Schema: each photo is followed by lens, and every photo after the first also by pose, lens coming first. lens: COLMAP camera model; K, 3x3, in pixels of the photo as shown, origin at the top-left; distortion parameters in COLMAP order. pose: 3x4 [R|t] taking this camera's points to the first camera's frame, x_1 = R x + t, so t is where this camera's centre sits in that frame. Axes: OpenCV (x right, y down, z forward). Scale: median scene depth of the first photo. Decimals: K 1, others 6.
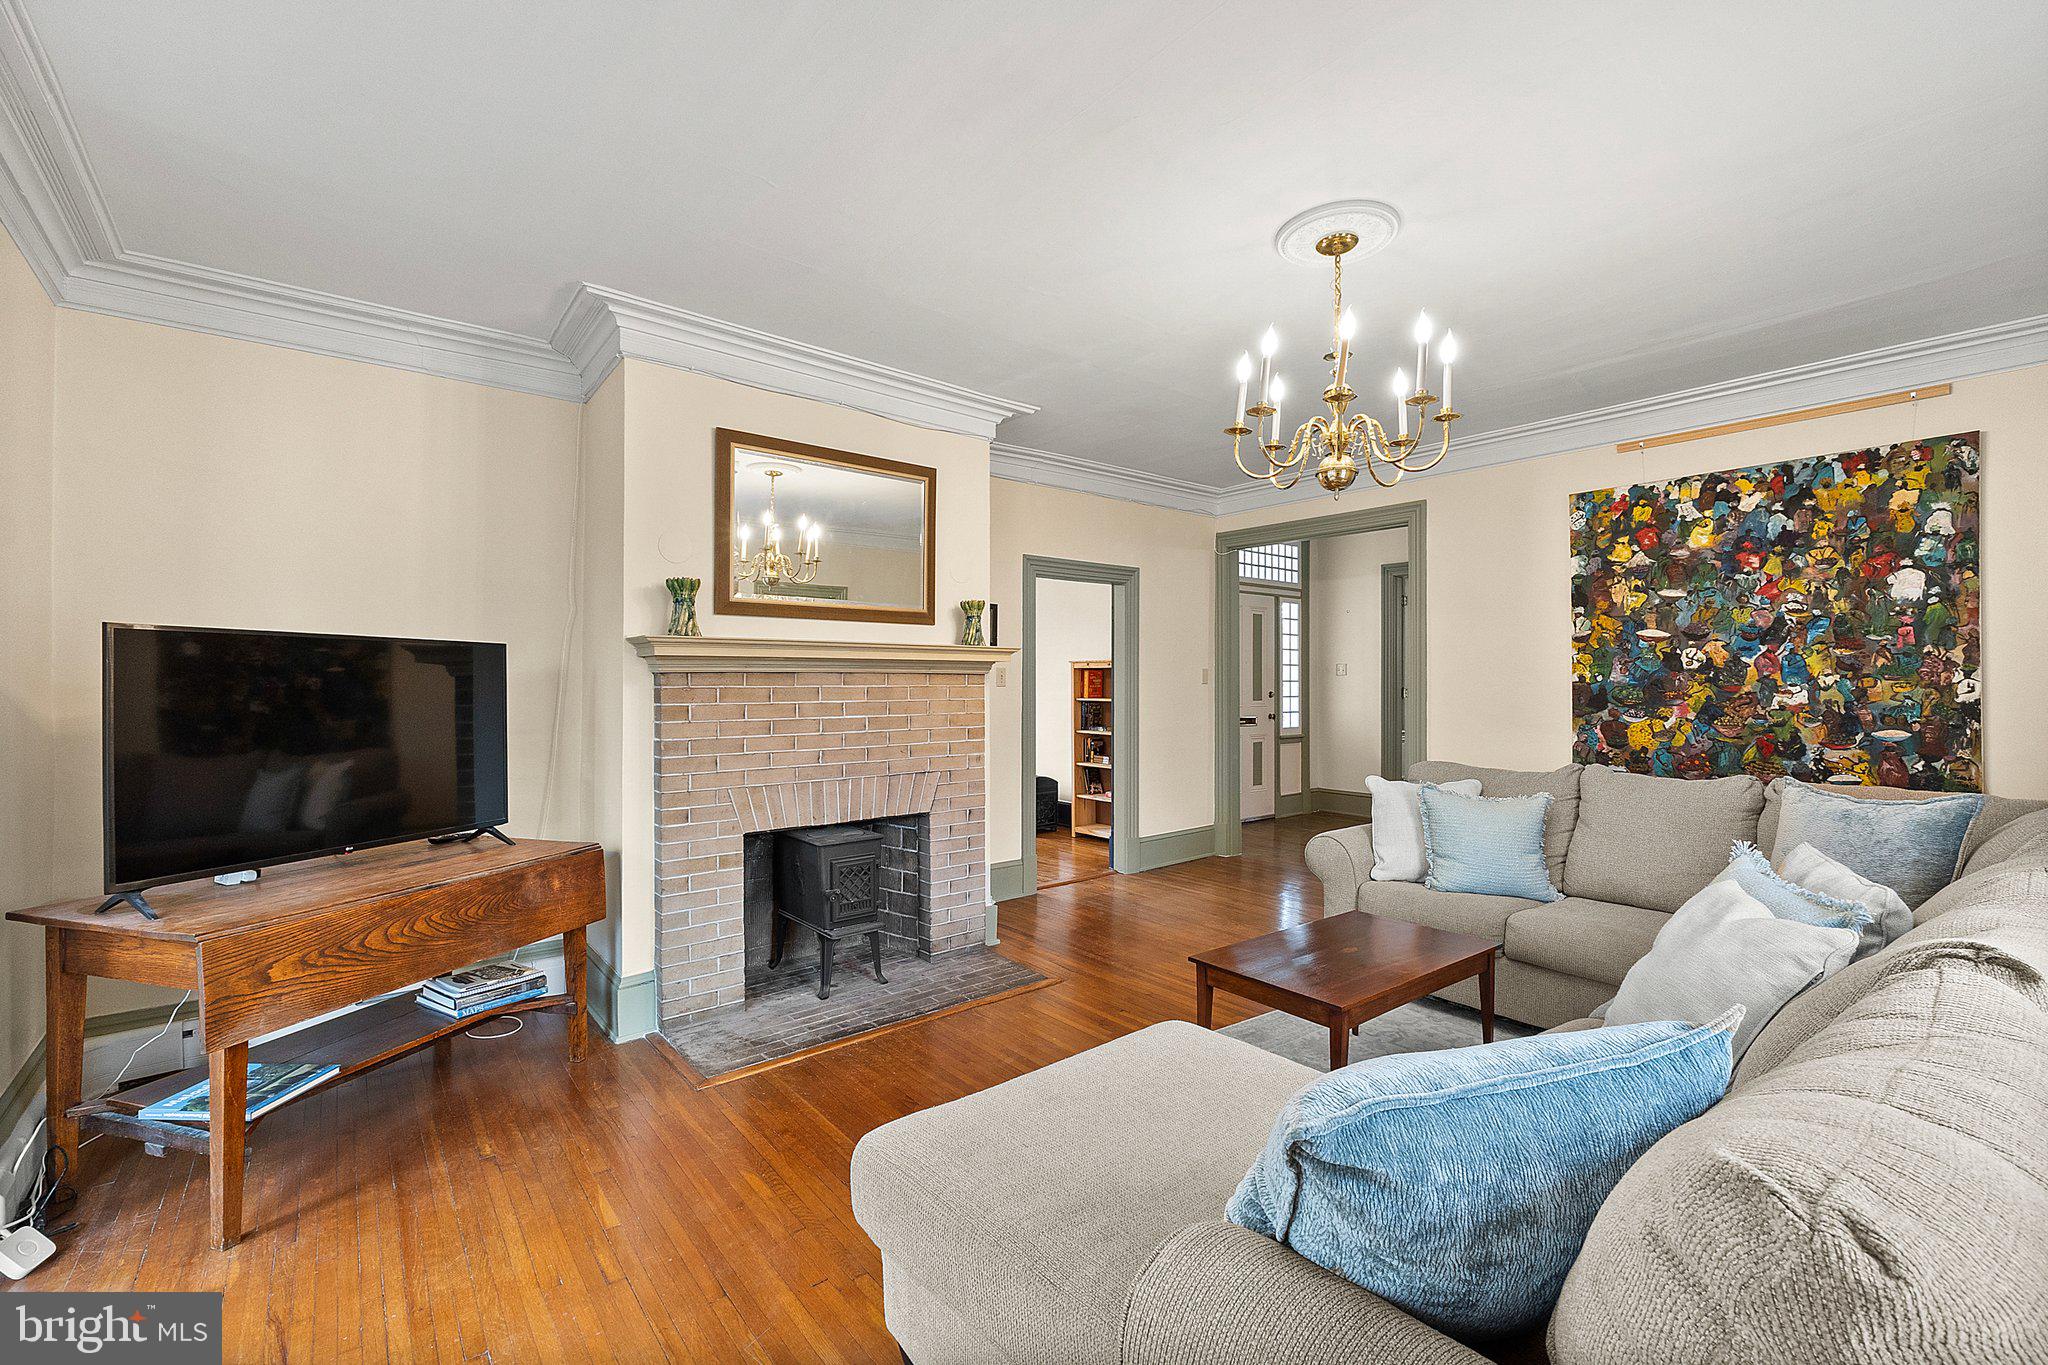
lens RADIAL K [[880.2, 0, 1024.0], [0, 880.2, 682.5], [0, 0, 1]] dist [0.000456, 0.000030]
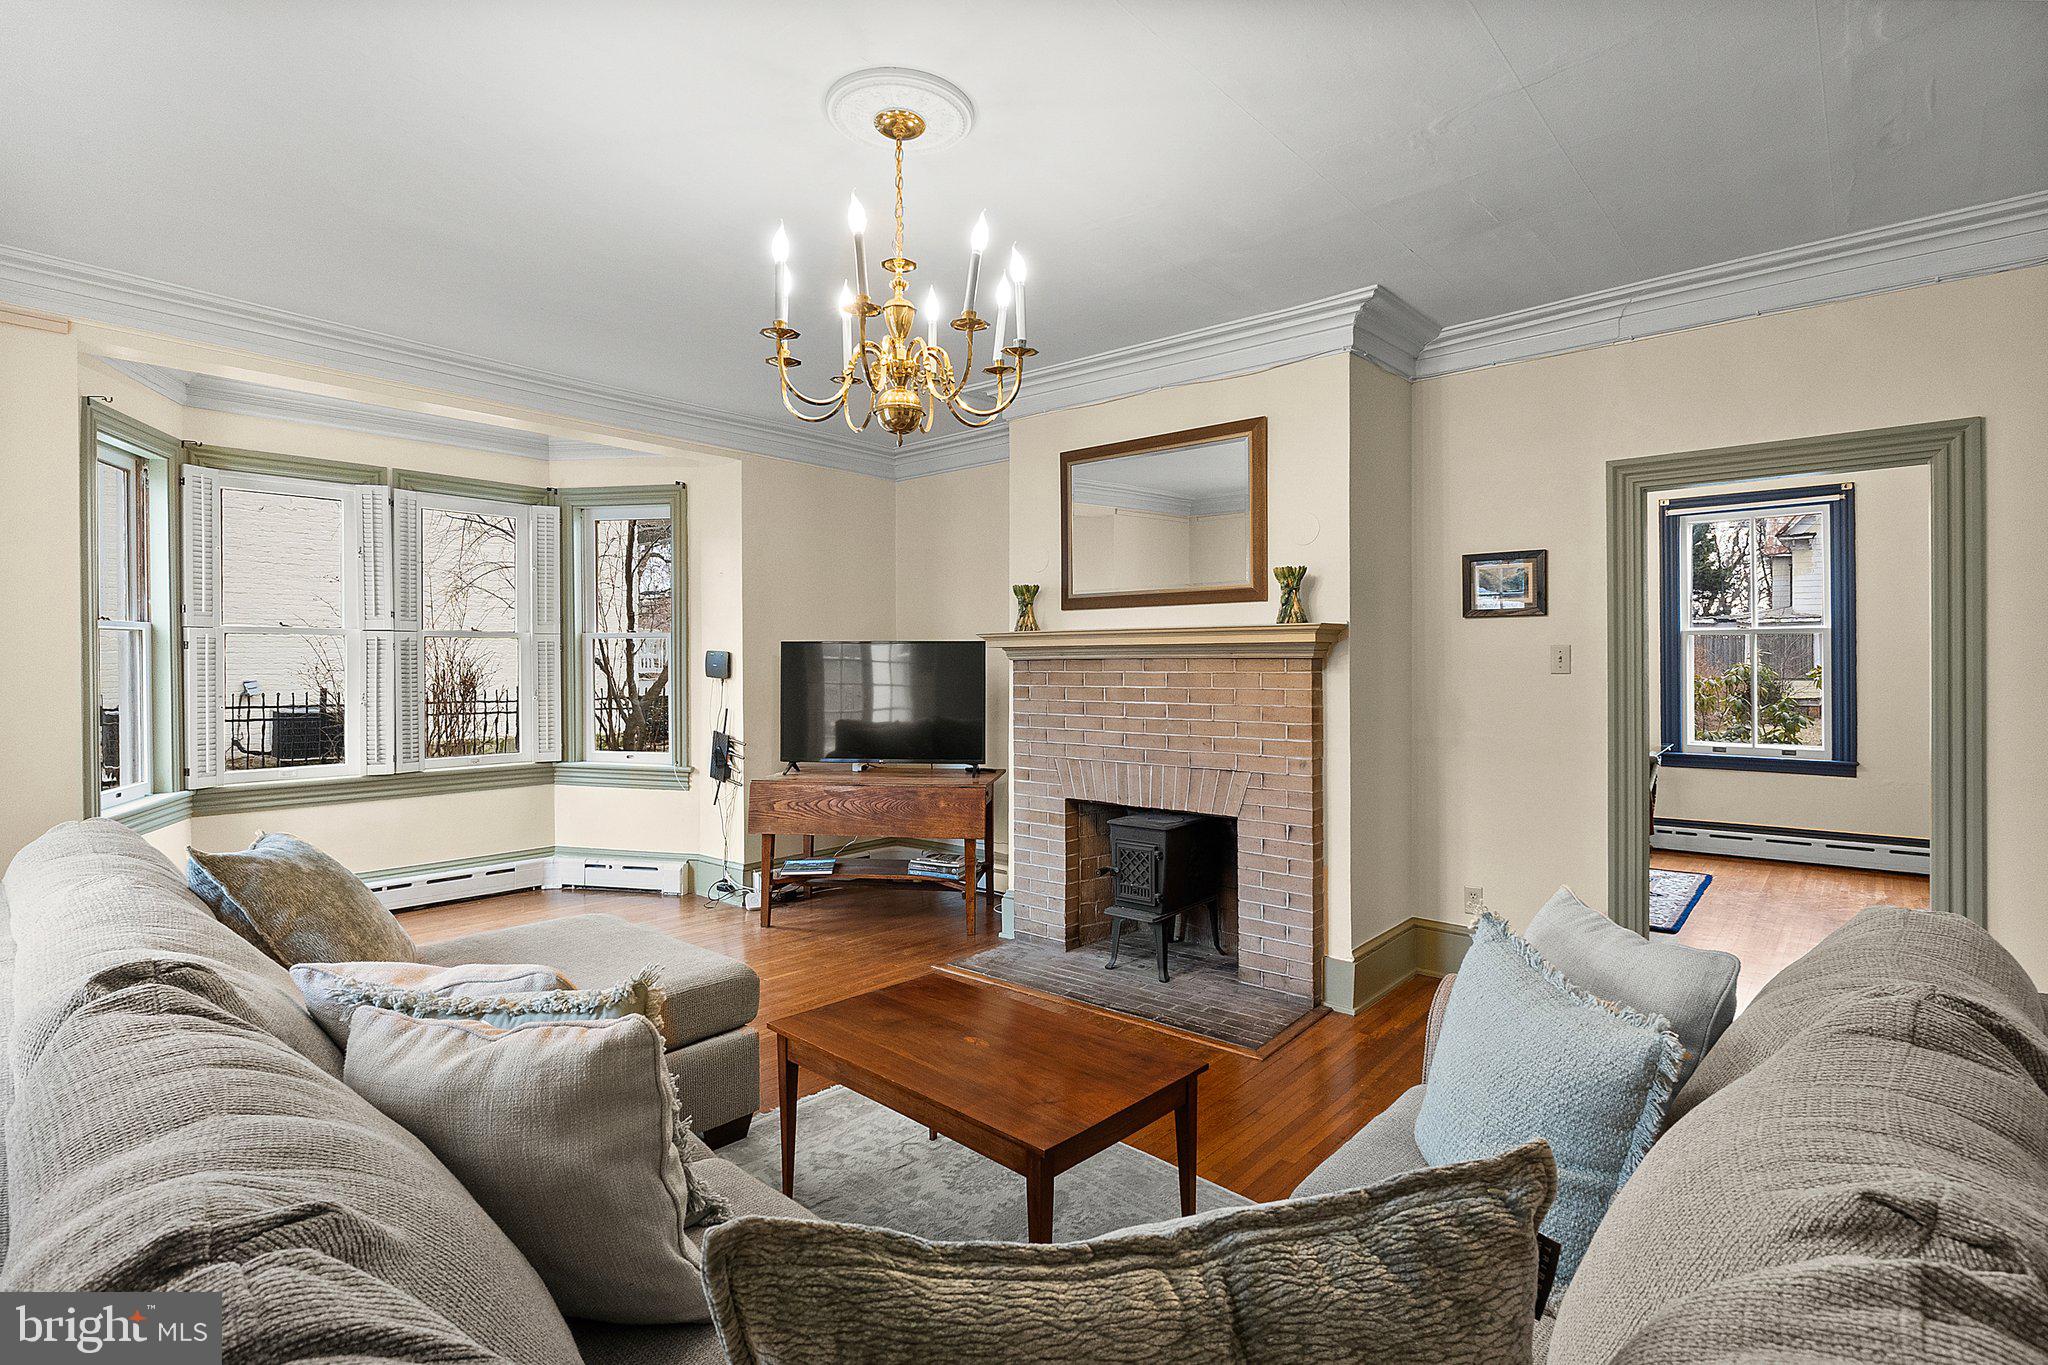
lens RADIAL K [[961.2, 0, 1024.0], [0, 961.2, 682.5], [0, 0, 1]] dist [-0.000600, 0.000000]
pose [[0.165427, 0.014752, -0.986112, 0.788139], [-0.000546, 0.999889, 0.014866, 0.000032], [0.986222, -0.001920, 0.165417, 0.631943]]
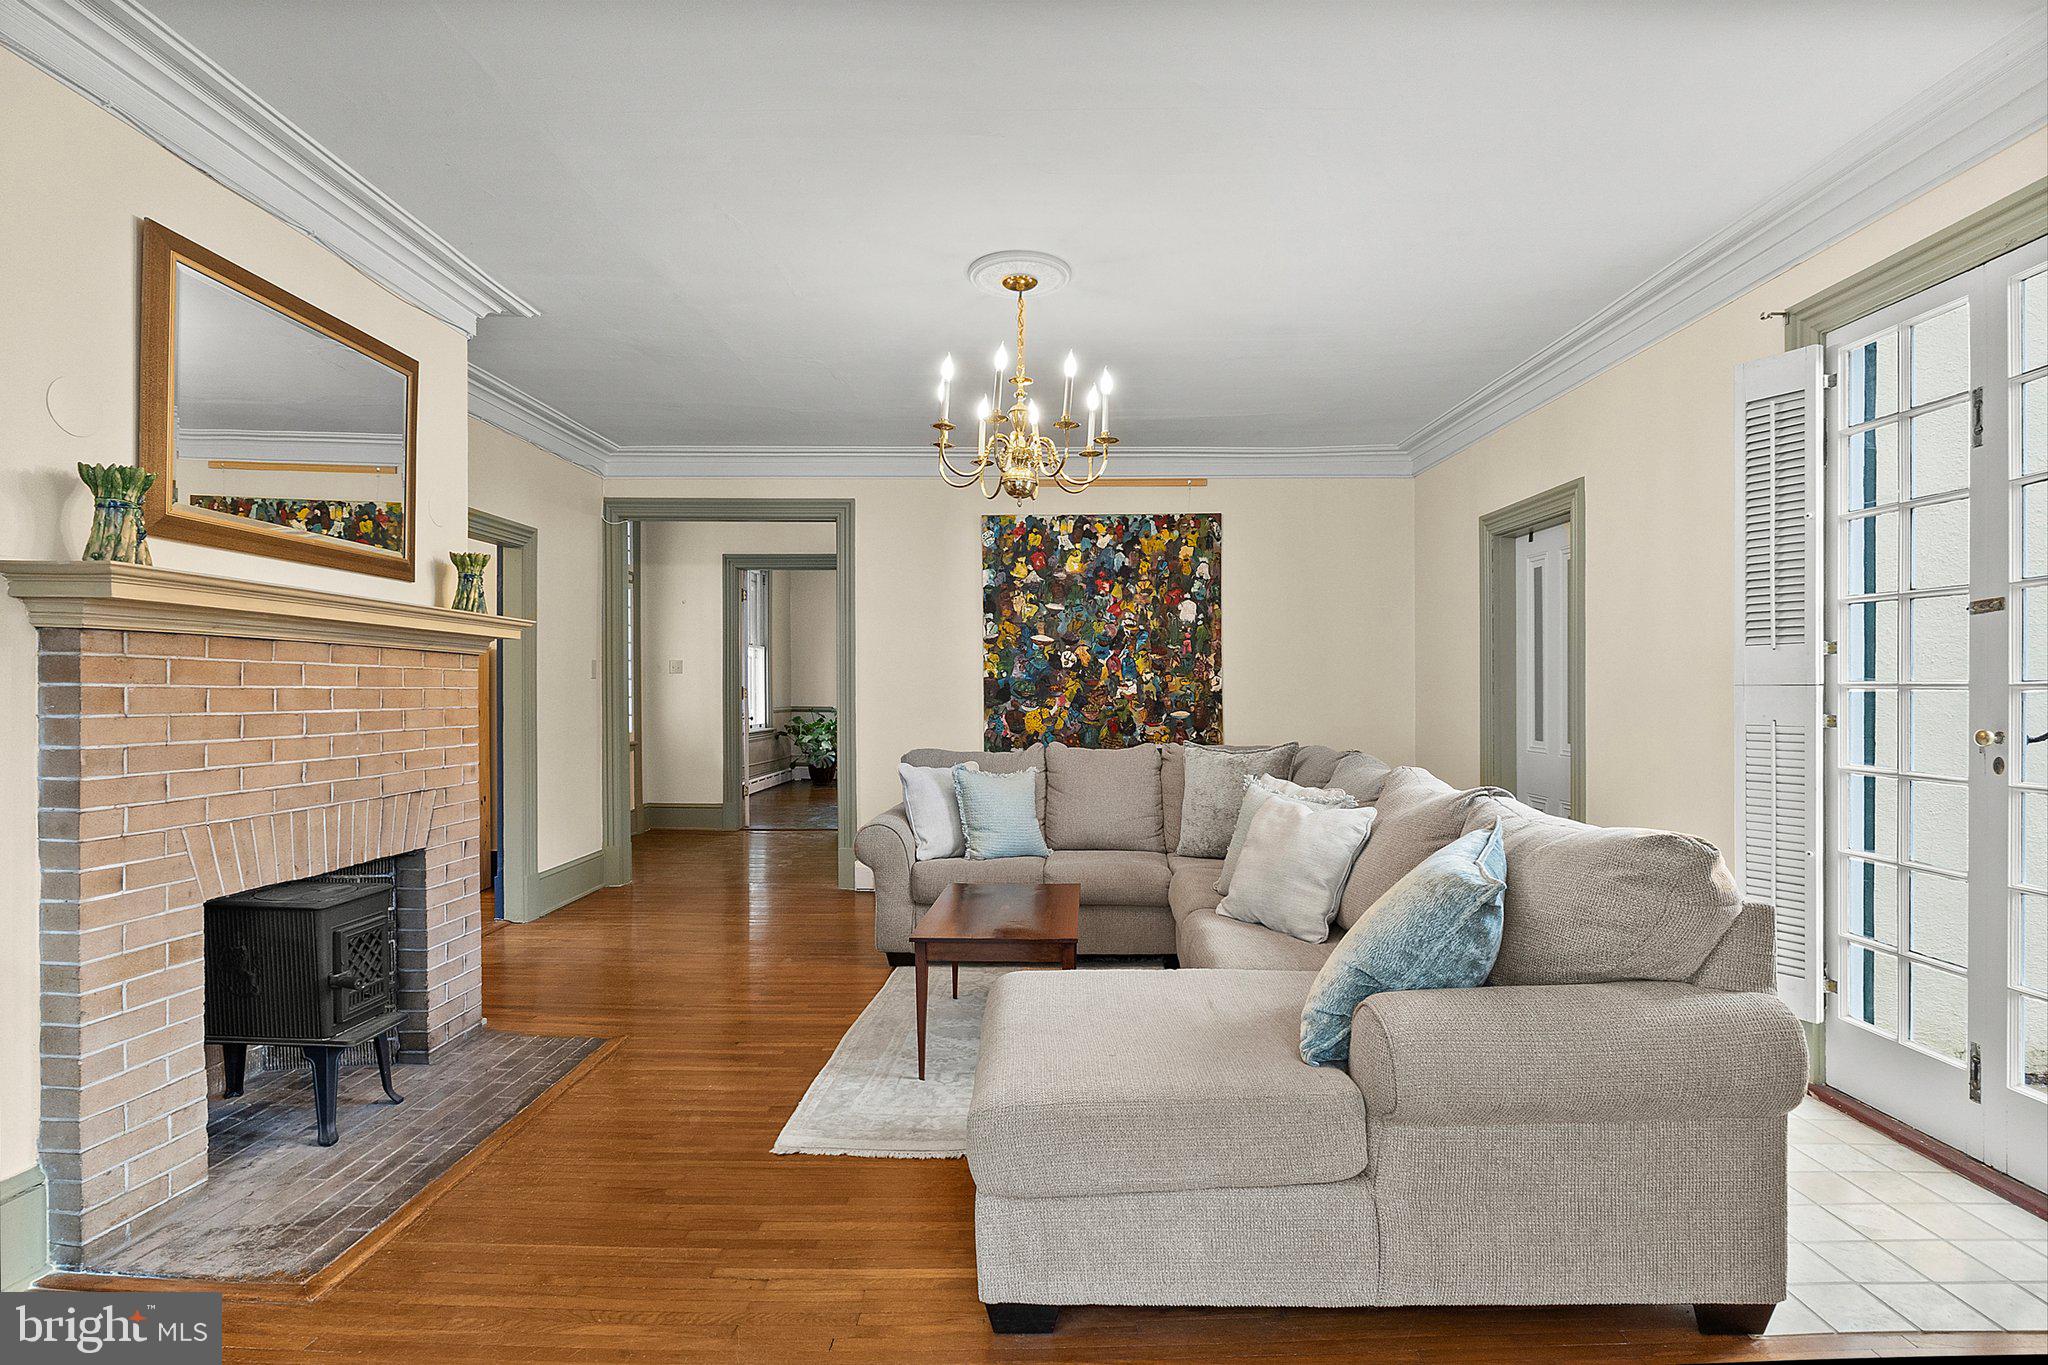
lens RADIAL K [[1042.4, 0, 1055.2], [0, 1042.4, 678.2], [0, 0, 1]] dist [0.046108, -0.032902]
pose [[0.631504, 0.012208, 0.775276, -0.440841], [0.000210, 0.999873, -0.015916, 0.025322], [-0.775373, 0.010214, 0.631421, 0.074785]]
